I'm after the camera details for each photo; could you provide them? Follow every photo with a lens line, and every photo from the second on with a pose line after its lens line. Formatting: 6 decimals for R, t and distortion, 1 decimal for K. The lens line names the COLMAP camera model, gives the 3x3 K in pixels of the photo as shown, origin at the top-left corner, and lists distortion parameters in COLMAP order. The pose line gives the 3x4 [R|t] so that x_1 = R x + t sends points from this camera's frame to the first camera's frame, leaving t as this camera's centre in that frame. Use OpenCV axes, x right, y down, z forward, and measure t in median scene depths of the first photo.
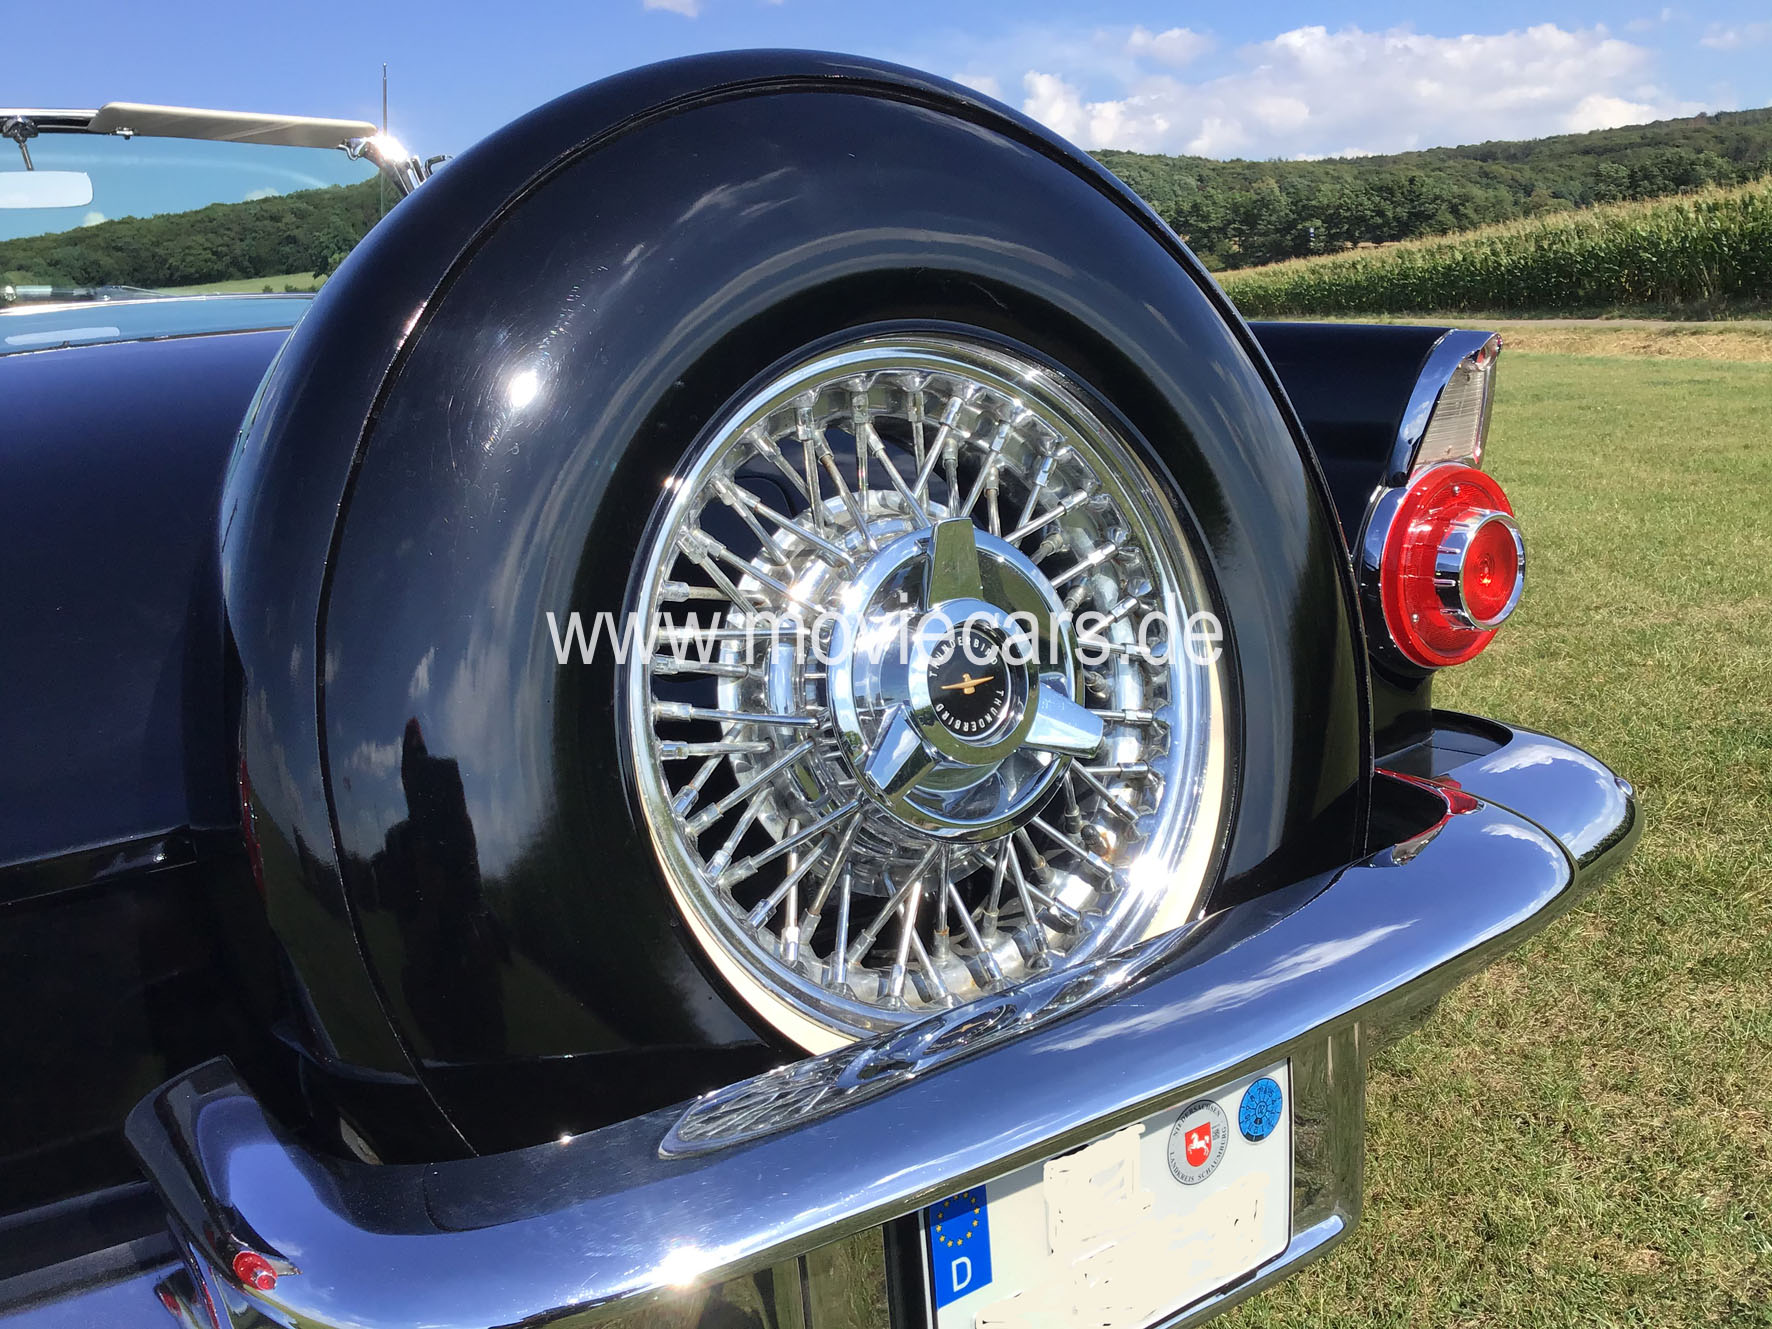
lens RADIAL K [[1593.8, 0, 941.6], [0, 1593.8, 665.5], [0, 0, 1]] dist [0.084886, -0.188364]
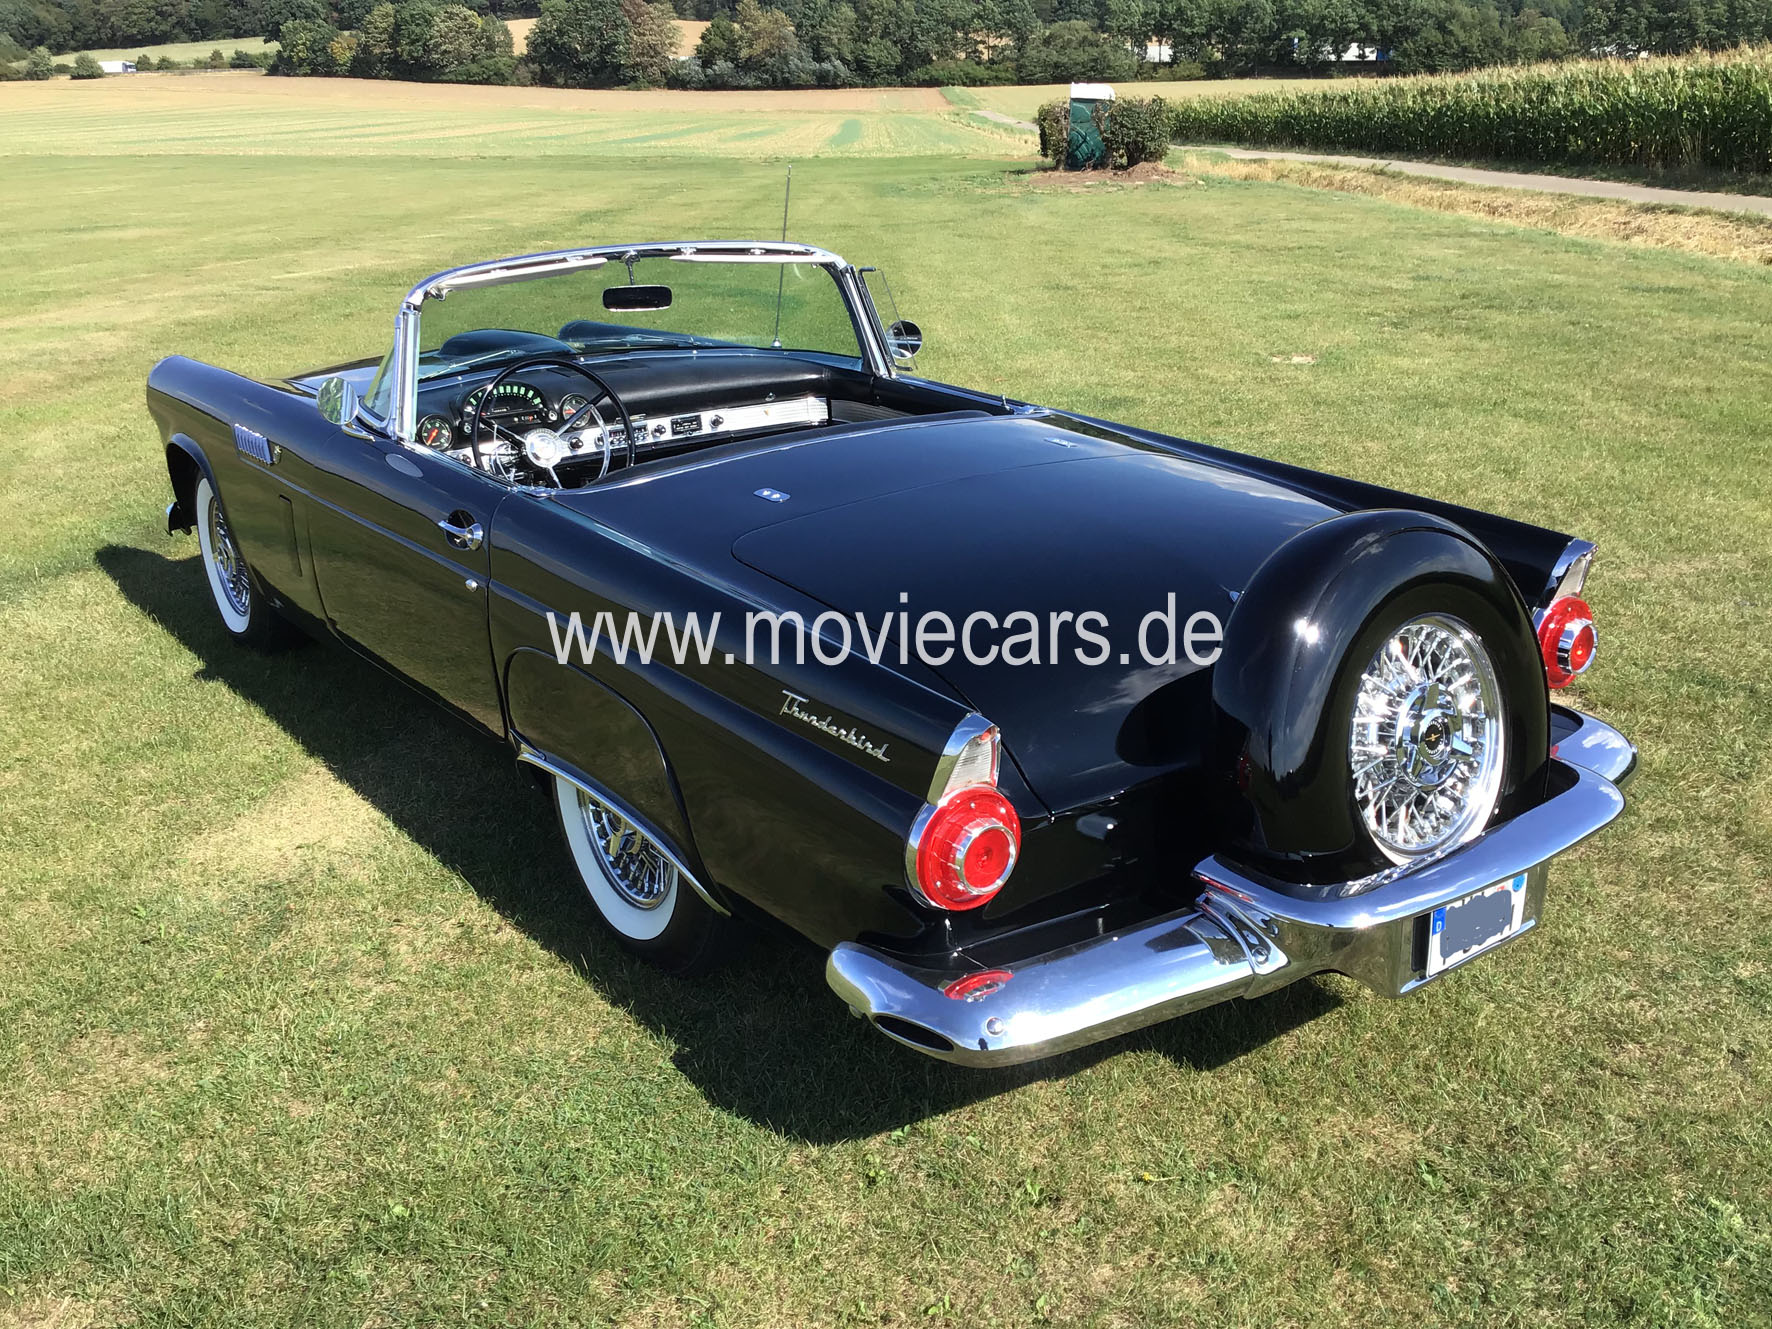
lens RADIAL K [[1604.0, 0, 907.3], [0, 1604.0, 662.2], [0, 0, 1]] dist [-0.000467, 0.007577]
pose [[0.999358, 0.032124, 0.015884, -0.232832], [-0.033833, 0.991881, 0.122584, -0.105946], [-0.011817, -0.123043, 0.992331, -0.441343]]
